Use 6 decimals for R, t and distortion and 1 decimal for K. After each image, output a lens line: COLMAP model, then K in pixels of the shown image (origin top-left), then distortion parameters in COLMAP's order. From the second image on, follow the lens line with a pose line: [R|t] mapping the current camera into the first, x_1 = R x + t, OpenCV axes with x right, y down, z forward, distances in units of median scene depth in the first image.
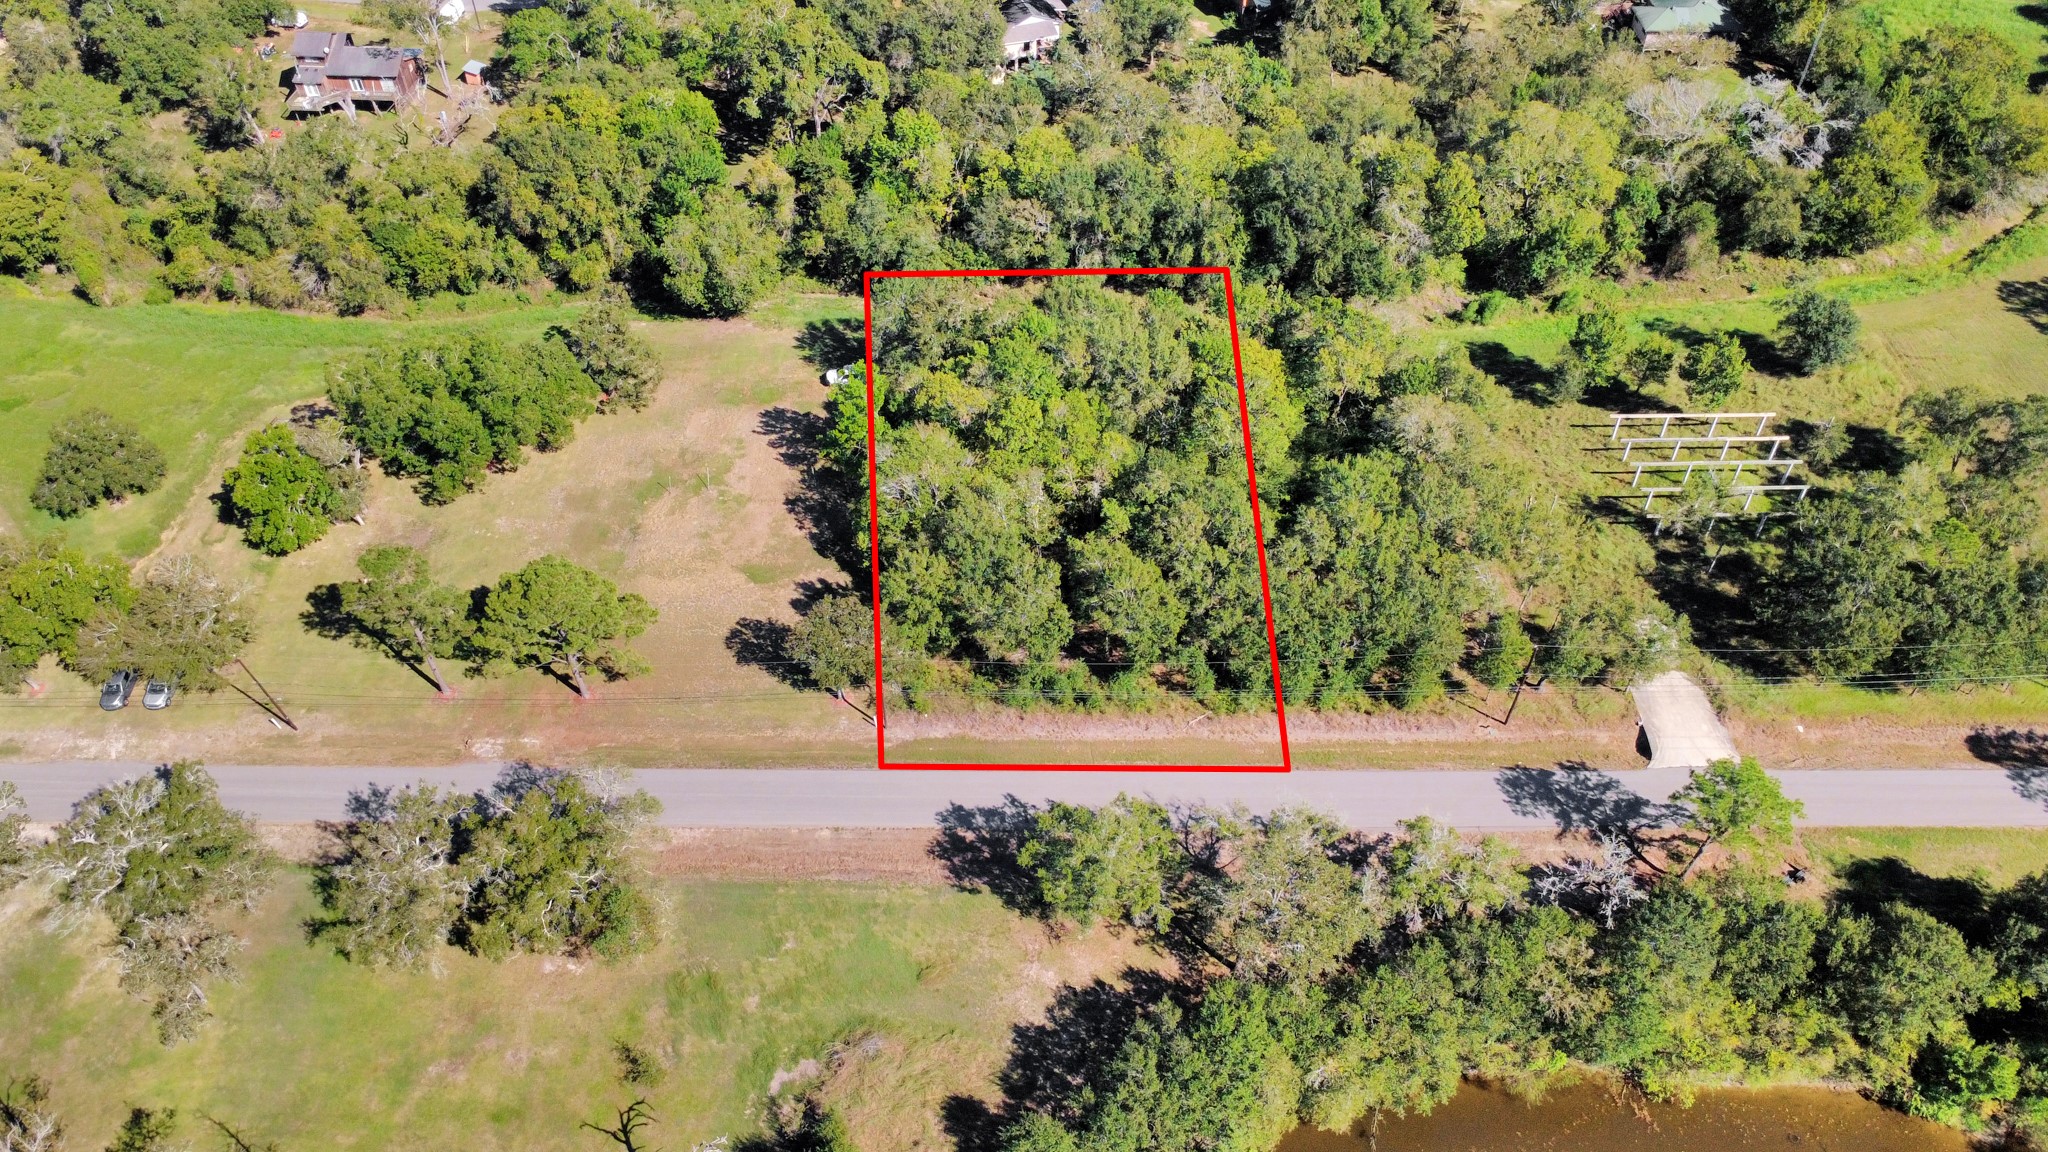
lens RADIAL K [[1489.4, 0, 1030.0], [0, 1489.4, 582.8], [0, 0, 1]] dist [0.003542, -0.005667]
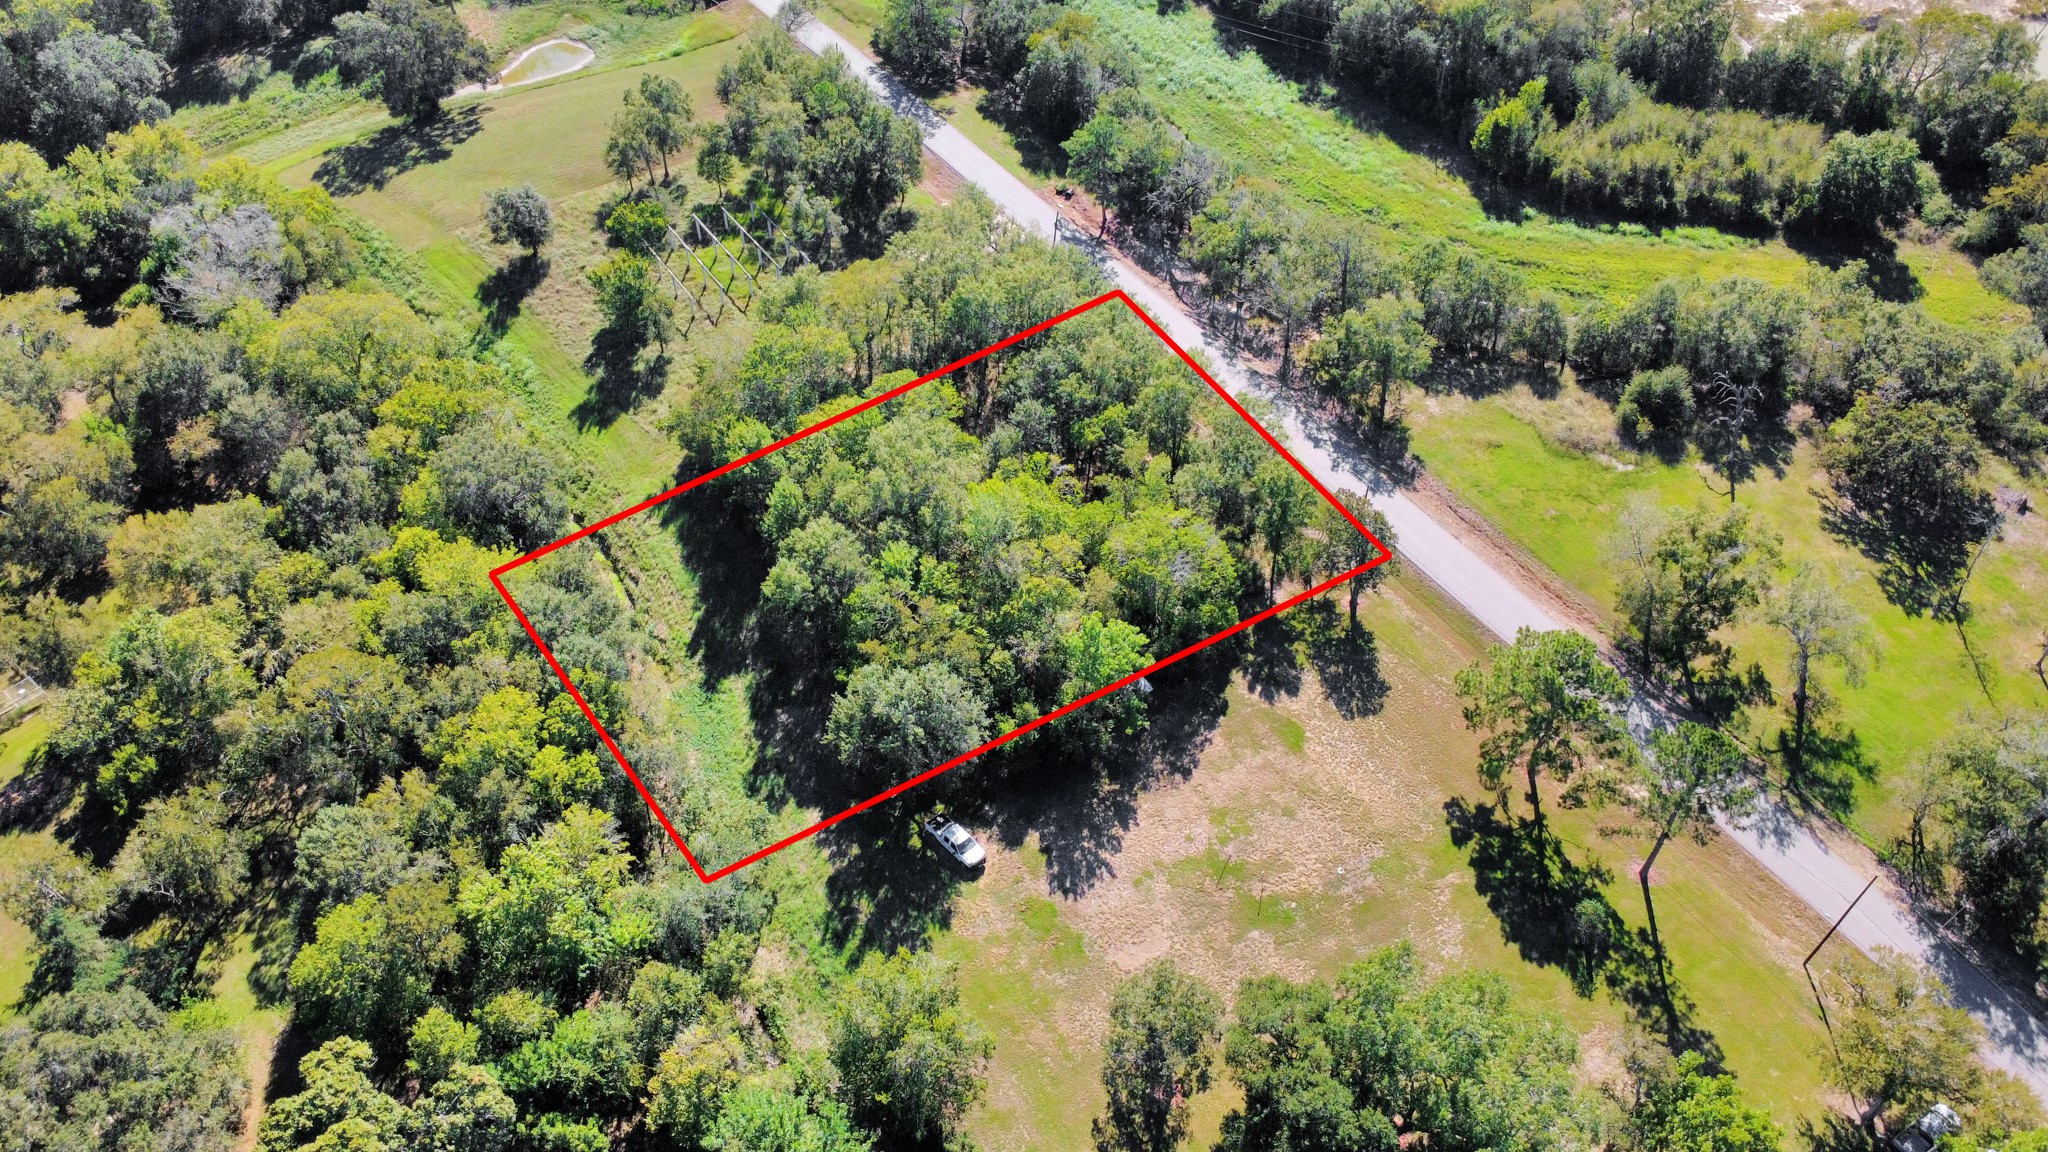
lens RADIAL K [[1489.4, 0, 1020.8], [0, 1489.4, 575.7], [0, 0, 1]] dist [0.003542, -0.005667]
pose [[-0.545326, -0.575090, 0.609830, -0.542970], [0.612510, 0.223272, 0.758275, -0.751589], [-0.572234, 0.787033, 0.230492, 0.744721]]
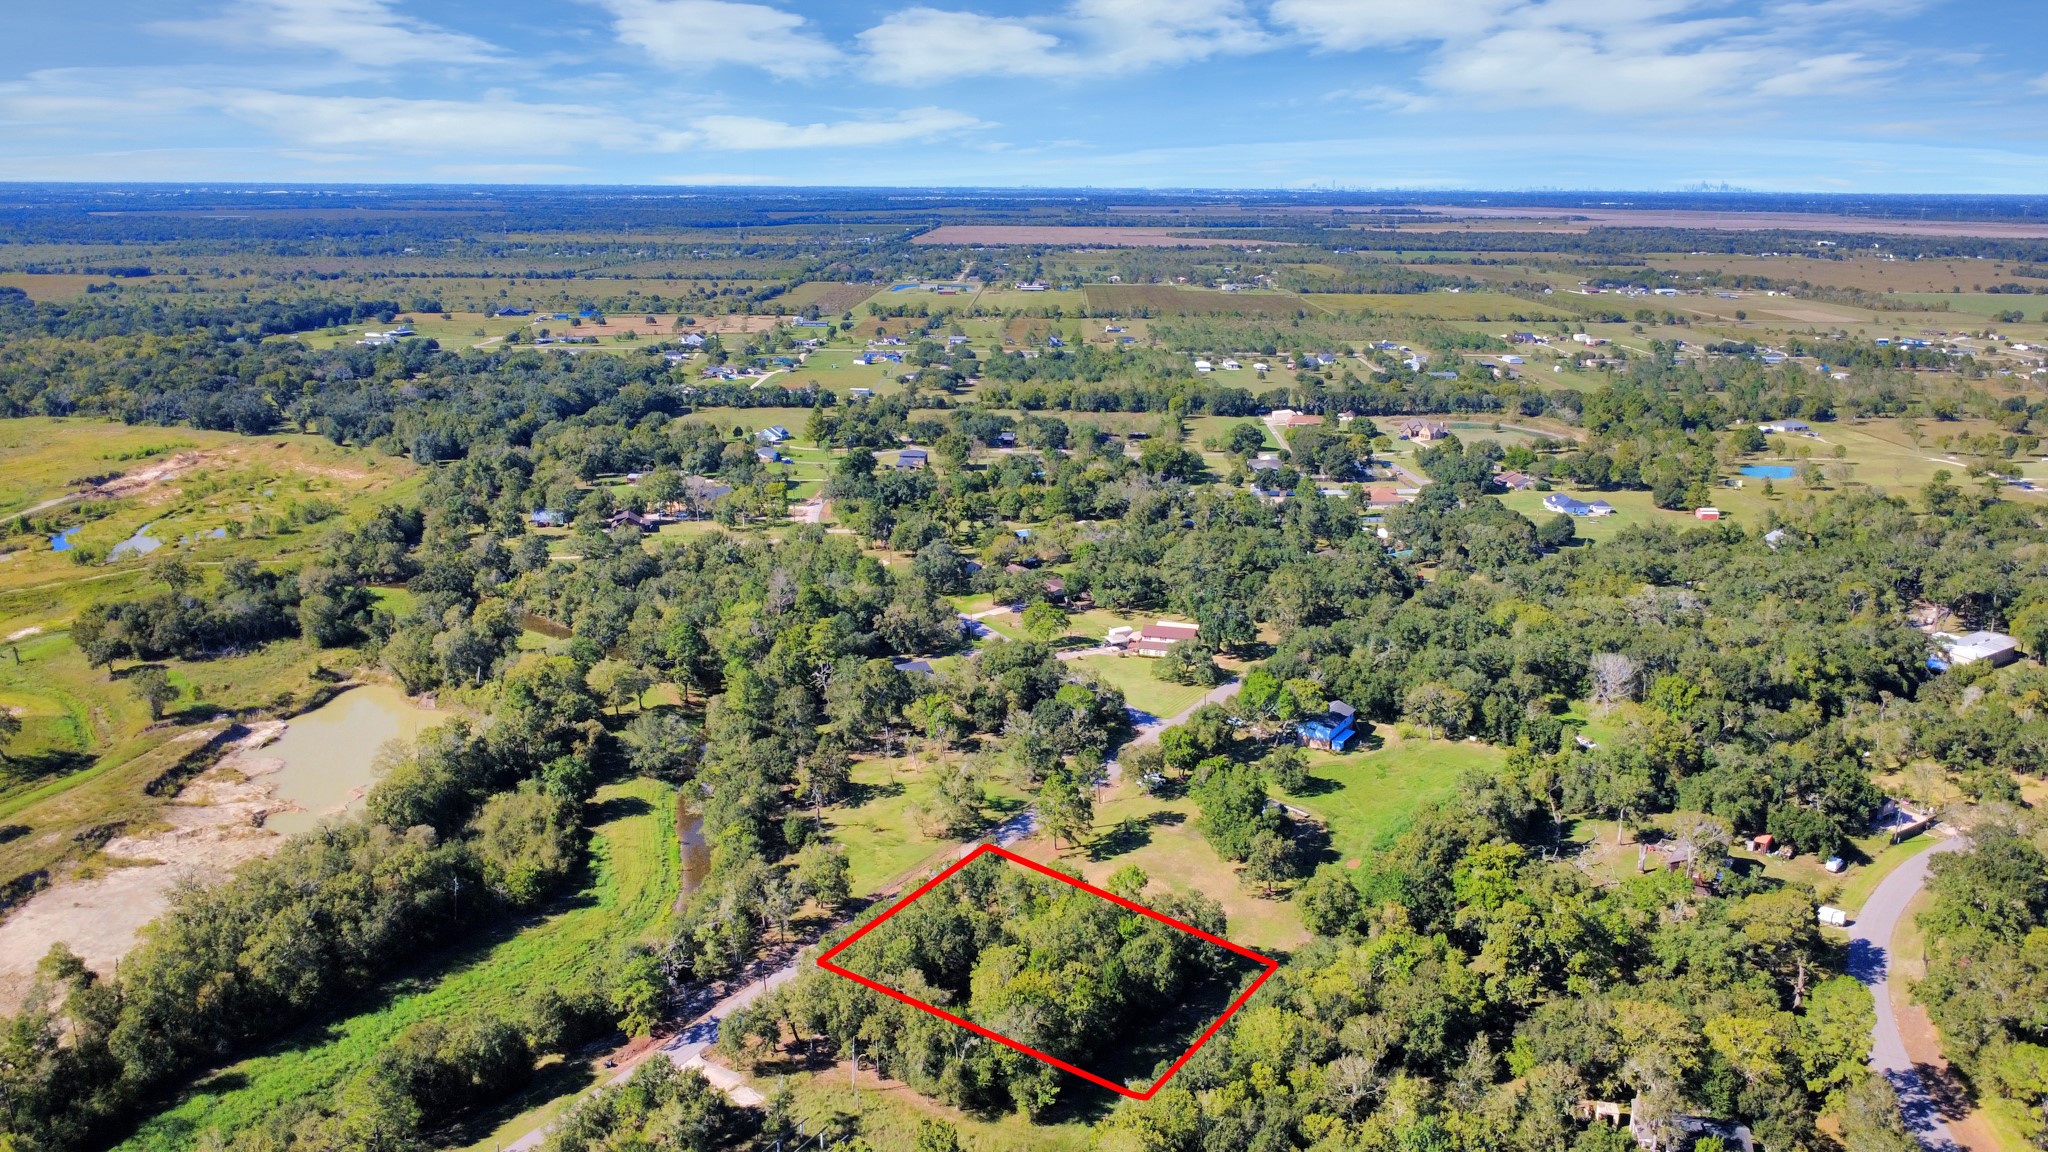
lens RADIAL K [[1489.4, 0, 1023.9], [0, 1489.4, 570.7], [0, 0, 1]] dist [0.003542, -0.005667]
pose [[-0.521166, 0.232165, -0.821271, 1.264130], [-0.606820, 0.575856, 0.547868, -1.172812], [0.600129, 0.783894, -0.159234, 0.853576]]
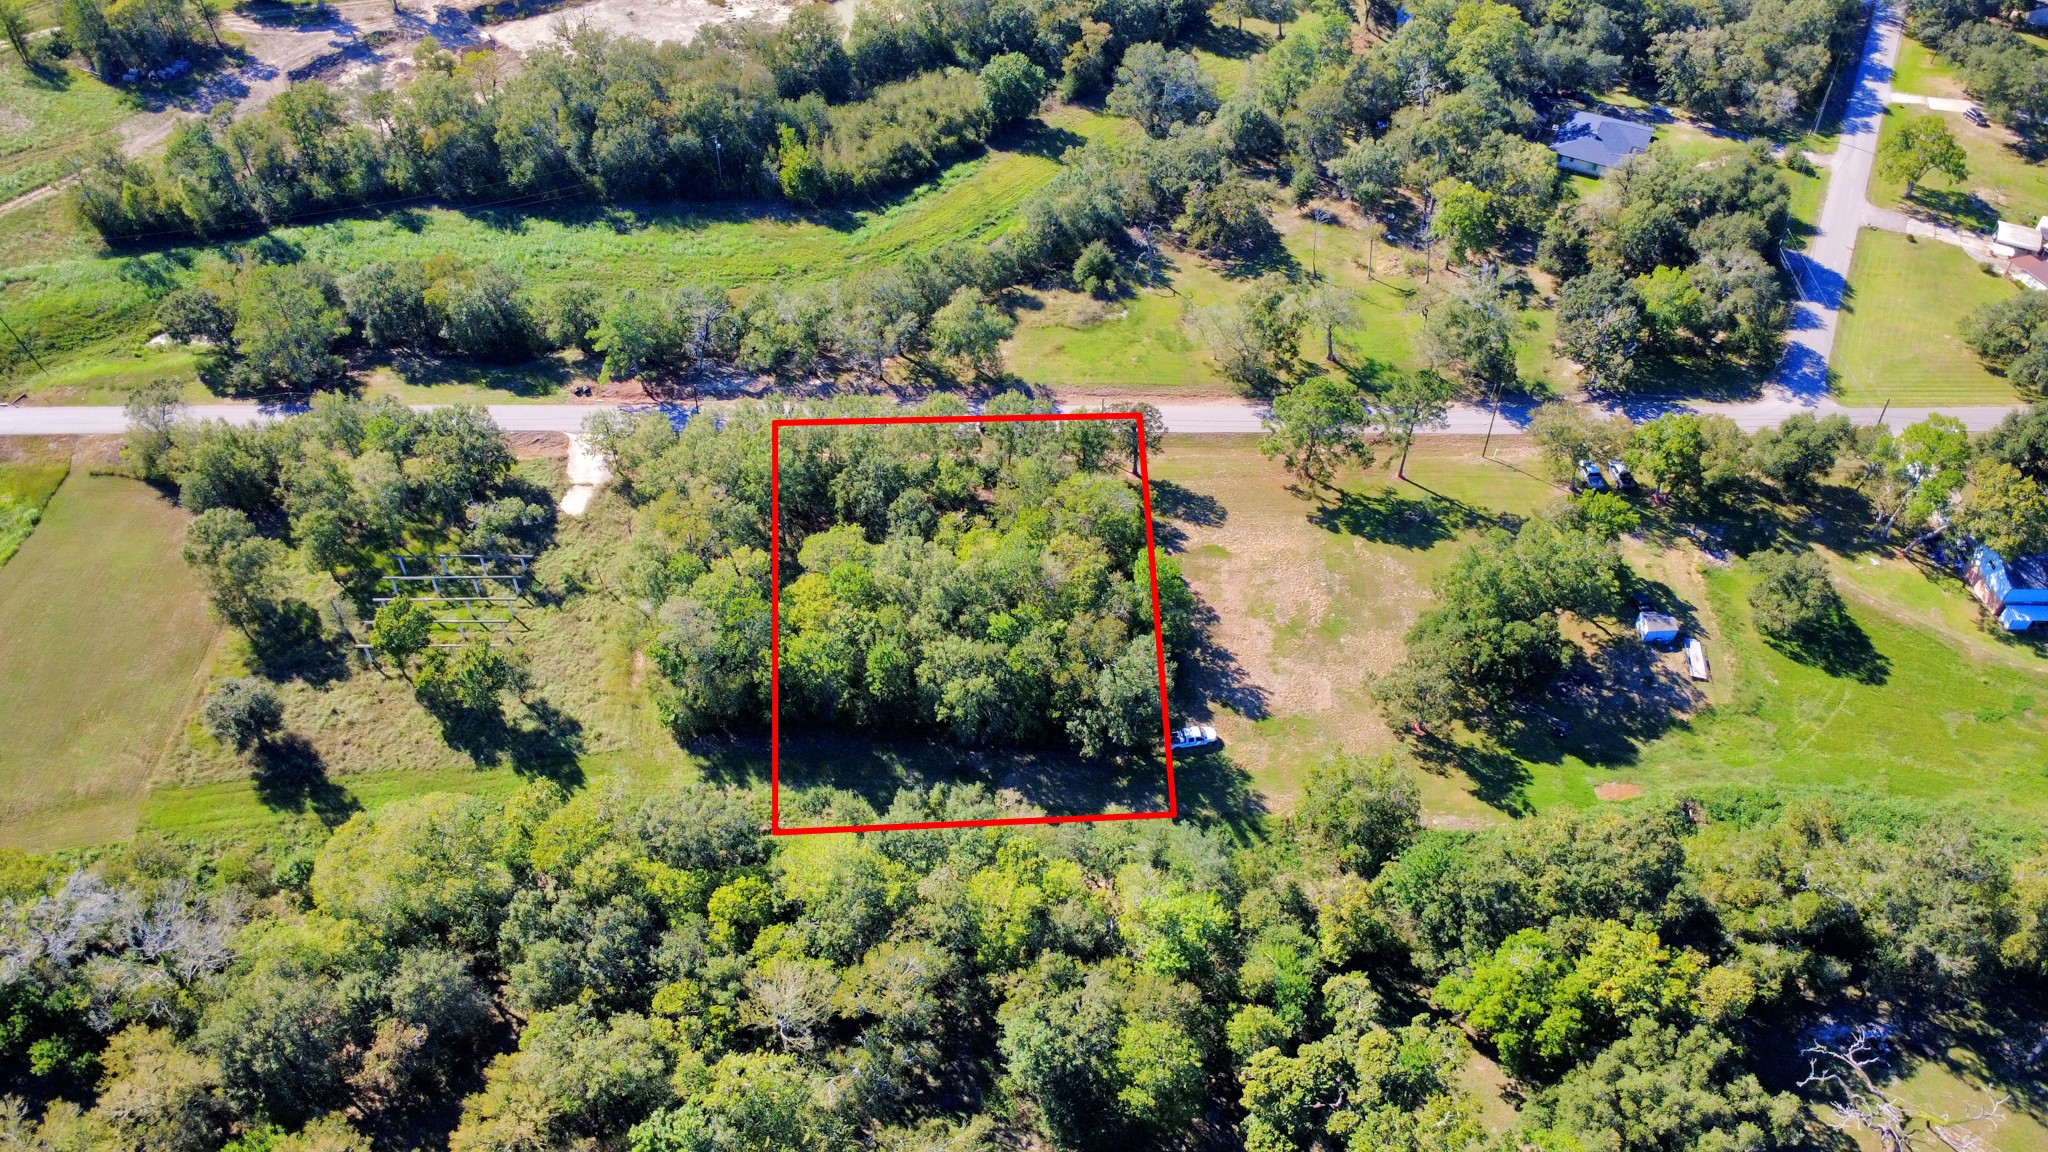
lens RADIAL K [[1489.4, 0, 1023.4], [0, 1489.4, 580.4], [0, 0, 1]] dist [0.003542, -0.005667]
pose [[-0.999610, 0.025662, -0.010986, 0.003802], [-0.011320, -0.012937, 0.999852, -1.218519], [0.025516, 0.999587, 0.013222, 0.922985]]
